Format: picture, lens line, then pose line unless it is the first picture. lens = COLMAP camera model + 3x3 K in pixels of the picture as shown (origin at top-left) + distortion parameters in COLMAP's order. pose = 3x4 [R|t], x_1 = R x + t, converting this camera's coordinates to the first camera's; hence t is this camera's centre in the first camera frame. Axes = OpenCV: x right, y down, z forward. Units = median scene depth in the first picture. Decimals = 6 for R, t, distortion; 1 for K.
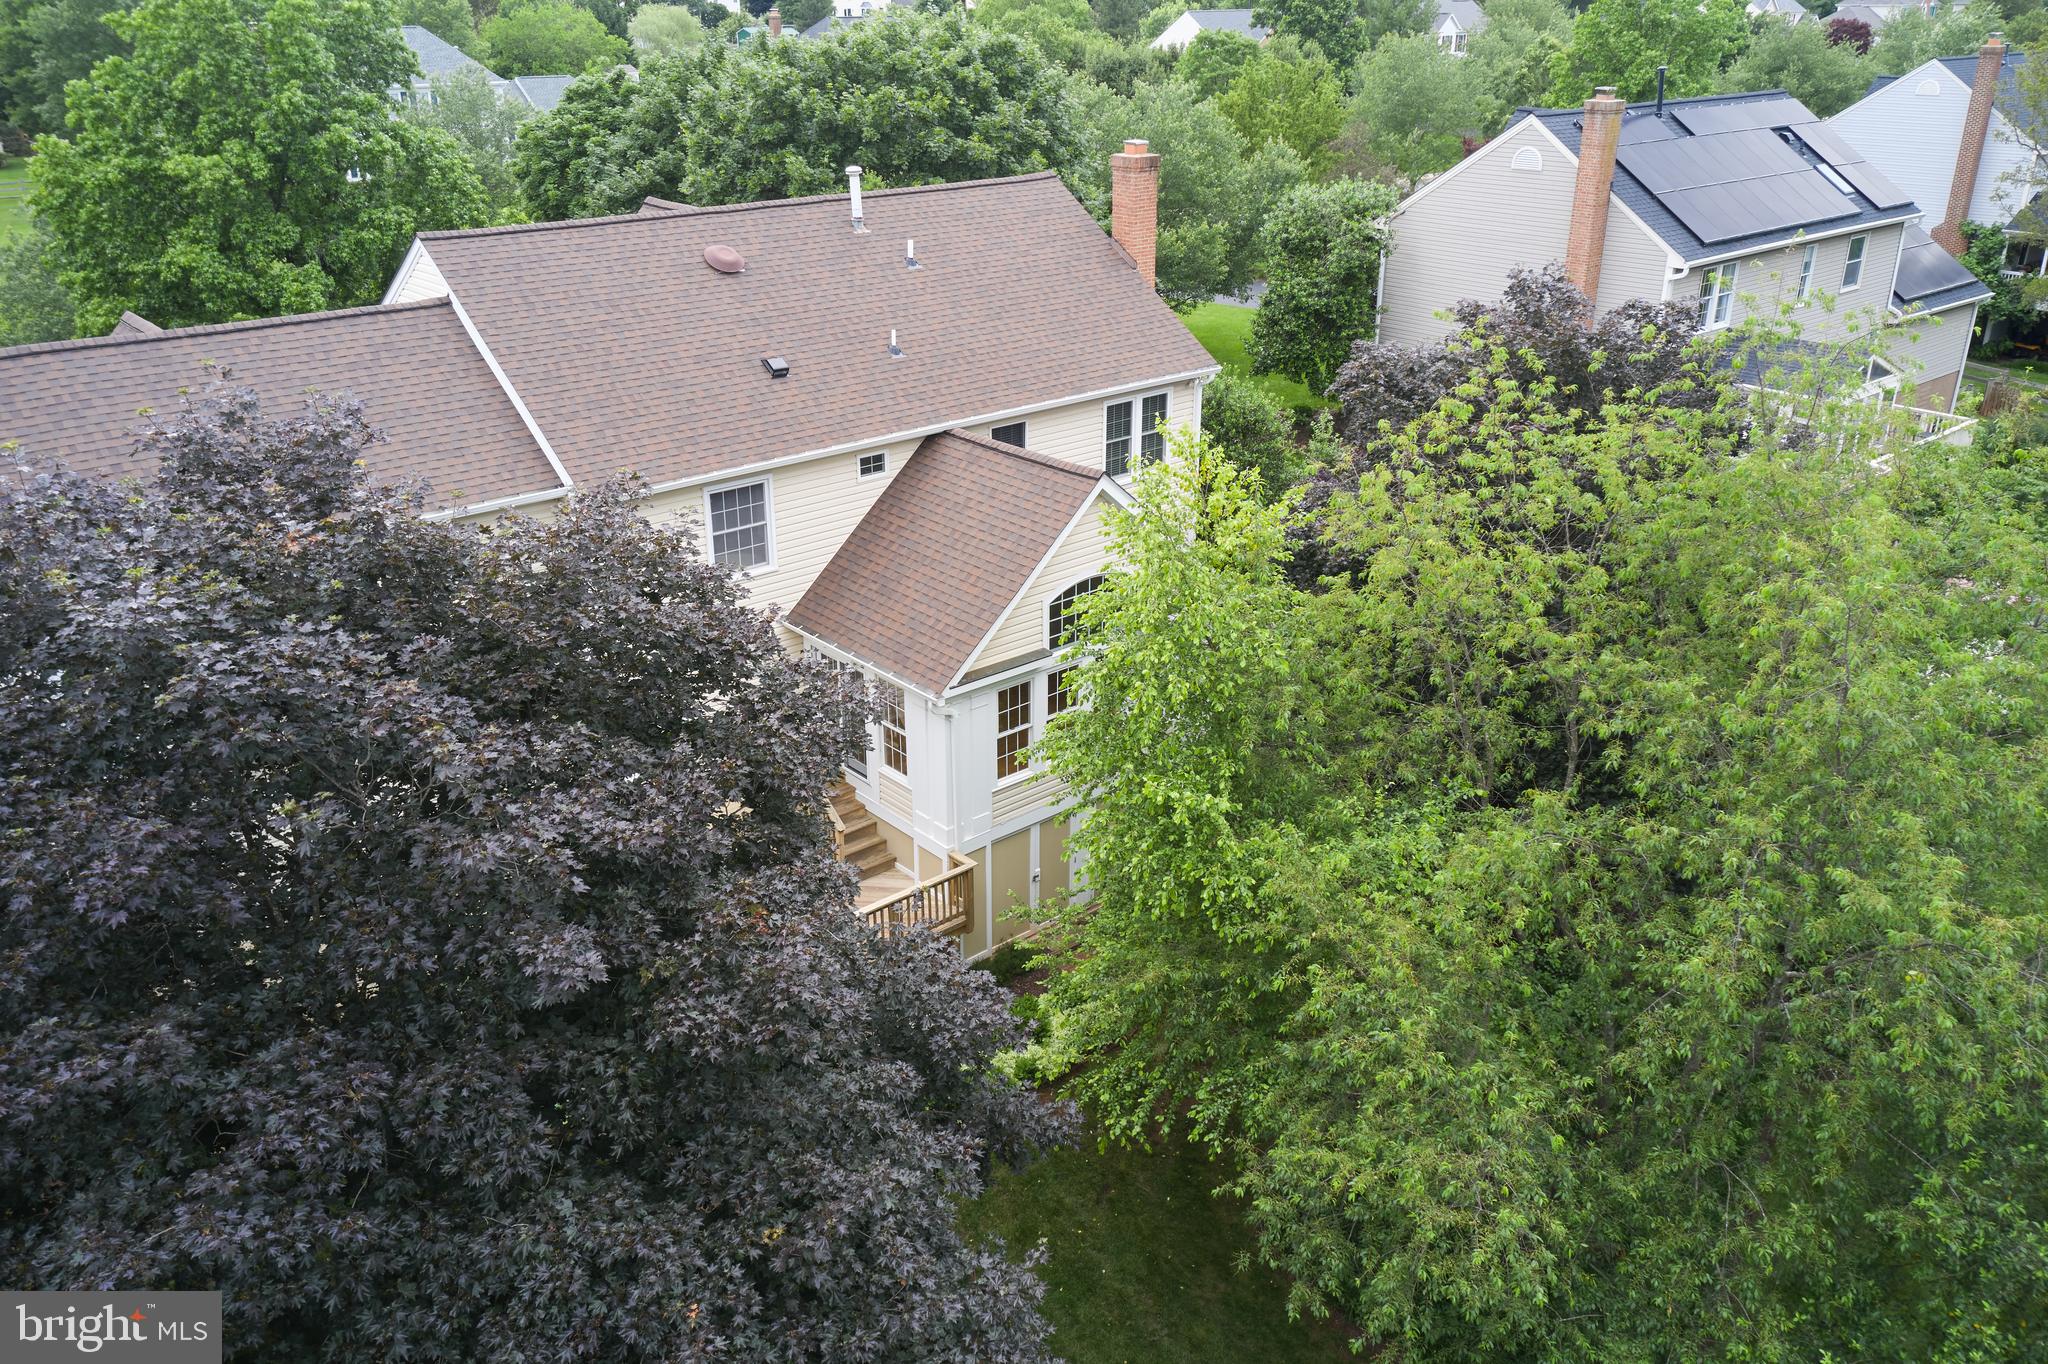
lens RADIAL K [[1633.3, 0, 1035.6], [0, 1633.3, 688.5], [0, 0, 1]] dist [0.005967, -0.008493]
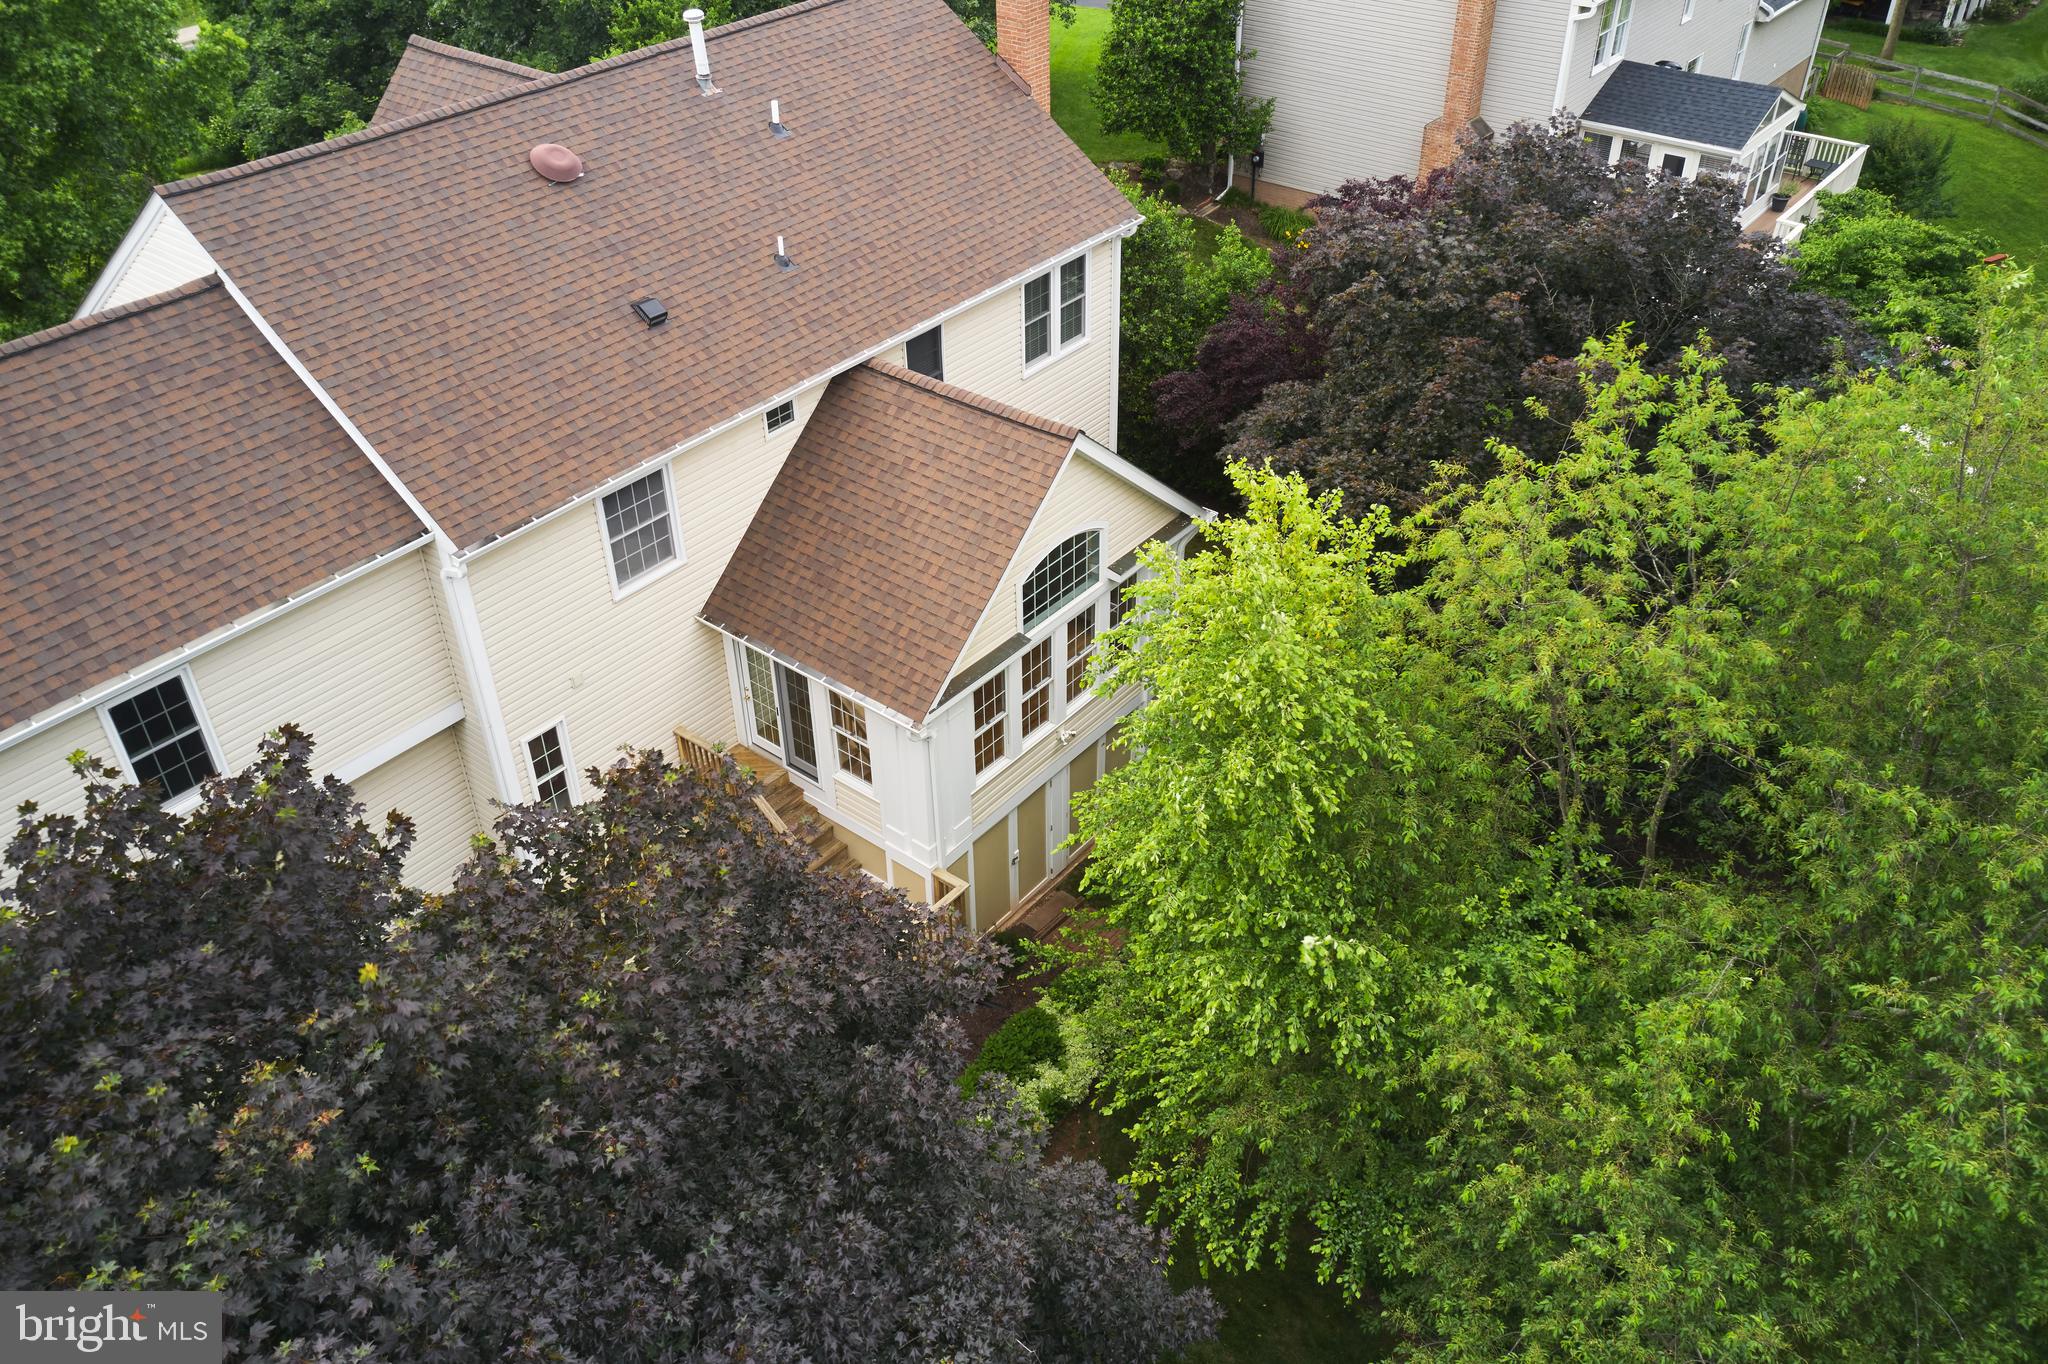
lens RADIAL K [[1633.3, 0, 1035.6], [0, 1633.3, 688.5], [0, 0, 1]] dist [0.005967, -0.008493]
pose [[0.984437, -0.114193, 0.133581, -0.102105], [0.081876, 0.970601, 0.226339, -0.185869], [-0.155500, -0.211879, 0.964846, 0.154439]]
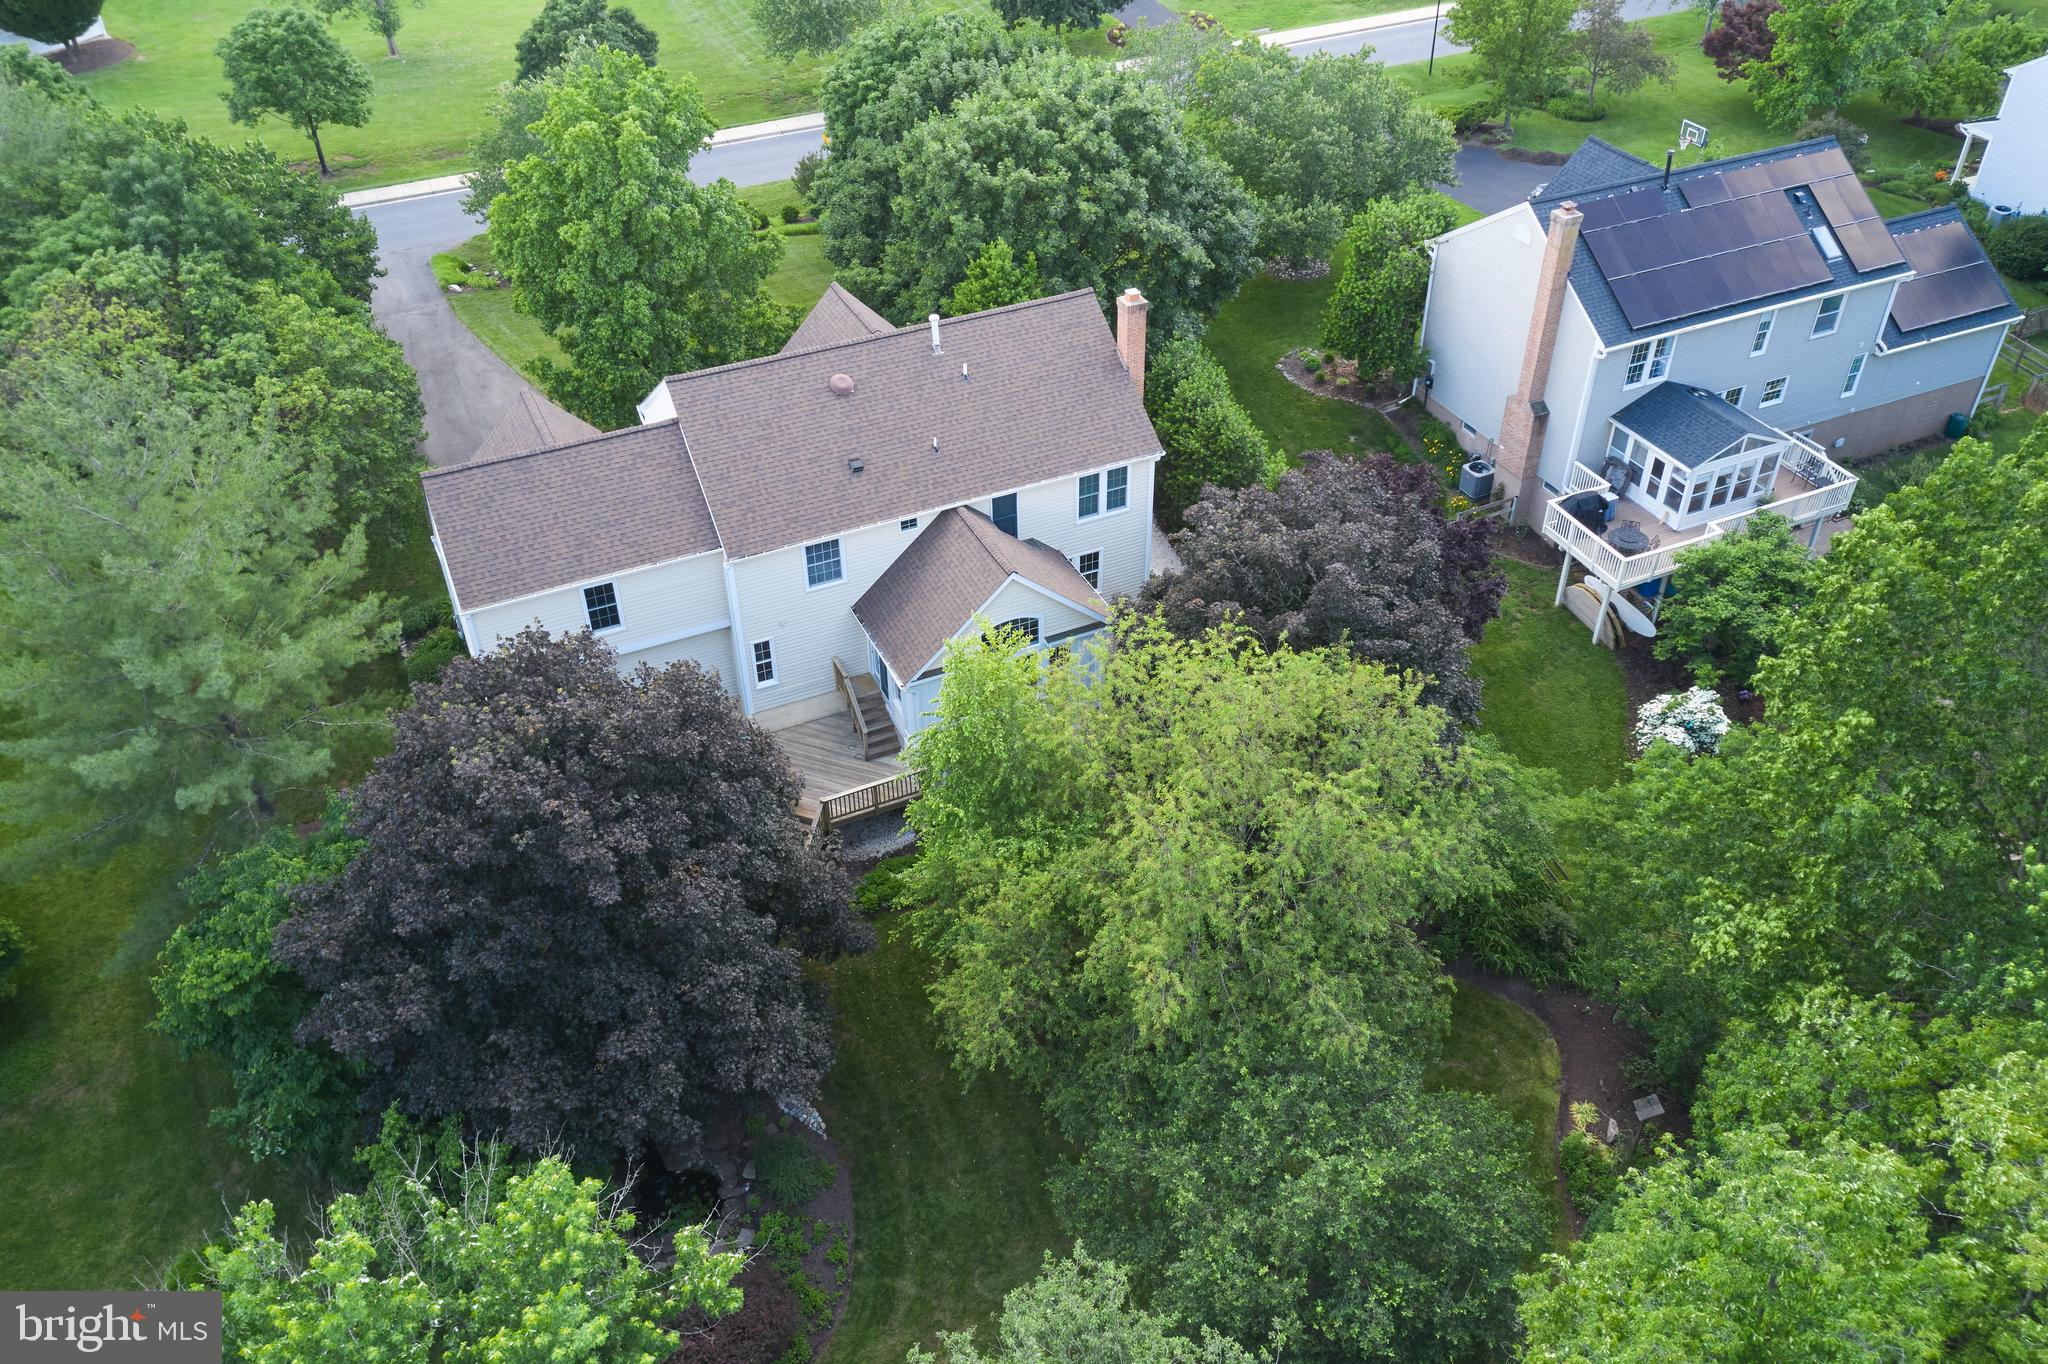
lens RADIAL K [[1640.4, 0, 1024.0], [0, 1640.4, 682.0], [0, 0, 1]] dist [0.001912, 0.005293]
pose [[0.958631, 0.166798, -0.230664, 0.453847], [-0.104341, 0.959836, 0.260438, -0.453266], [0.264840, -0.225596, 0.937532, -0.636245]]
